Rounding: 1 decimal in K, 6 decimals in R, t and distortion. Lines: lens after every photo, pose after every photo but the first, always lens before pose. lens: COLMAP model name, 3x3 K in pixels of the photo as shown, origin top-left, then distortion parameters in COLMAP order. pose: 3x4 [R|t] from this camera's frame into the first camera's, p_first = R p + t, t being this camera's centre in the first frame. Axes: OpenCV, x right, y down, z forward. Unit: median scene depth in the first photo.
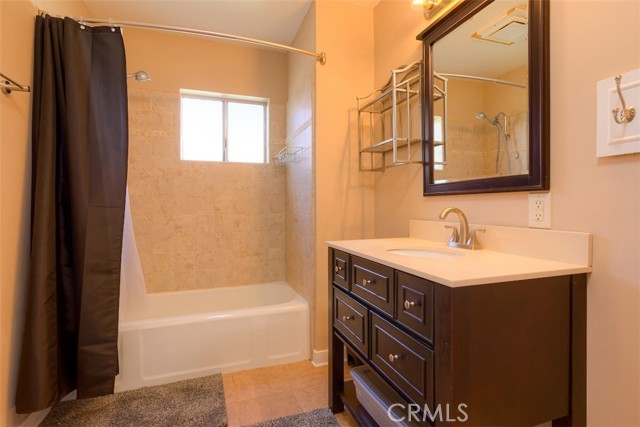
lens RADIAL K [[323.5, 0, 320.0], [0, 323.5, 210.2], [0, 0, 1]] dist [-0.009252, 0.002113]
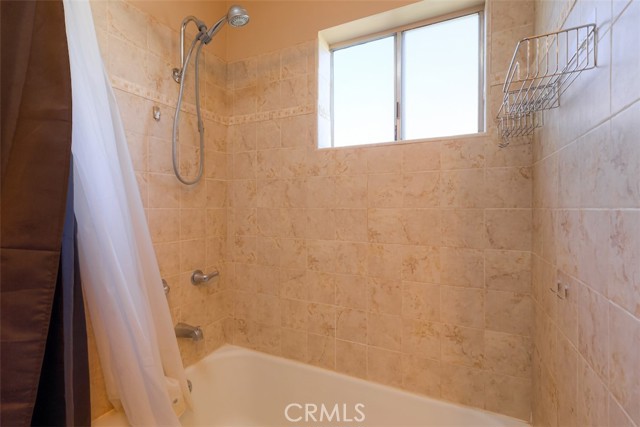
lens RADIAL K [[293.2, 0, 322.7], [0, 293.2, 205.9], [0, 0, 1]] dist [0.002176, 0.001360]
pose [[0.704080, 0.005041, -0.710103, -0.034953], [-0.004010, 0.999987, 0.003123, -0.050086], [0.710110, 0.000649, 0.704091, 0.606350]]
